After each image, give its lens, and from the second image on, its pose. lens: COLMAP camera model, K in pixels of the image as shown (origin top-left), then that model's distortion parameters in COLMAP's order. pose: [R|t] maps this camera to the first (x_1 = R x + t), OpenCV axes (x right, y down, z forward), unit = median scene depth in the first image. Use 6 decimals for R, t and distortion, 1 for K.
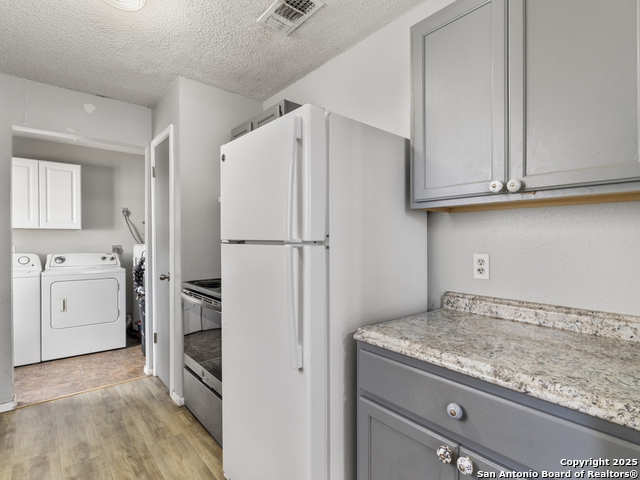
lens RADIAL K [[326.8, 0, 316.1], [0, 326.8, 242.1], [0, 0, 1]] dist [0.022083, 0.000391]
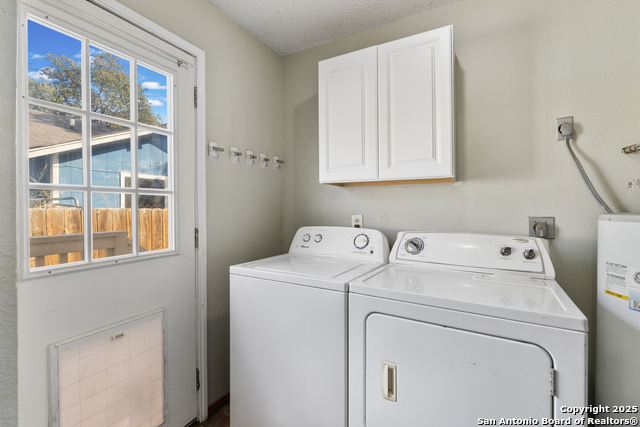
lens RADIAL K [[283.0, 0, 320.4], [0, 283.0, 204.6], [0, 0, 1]] dist [-0.001574, -0.000148]
pose [[0.366982, 0.002730, -0.930224, -0.450944], [0.001207, 0.999993, 0.003411, -0.006391], [0.930227, -0.002374, 0.366977, 0.732432]]
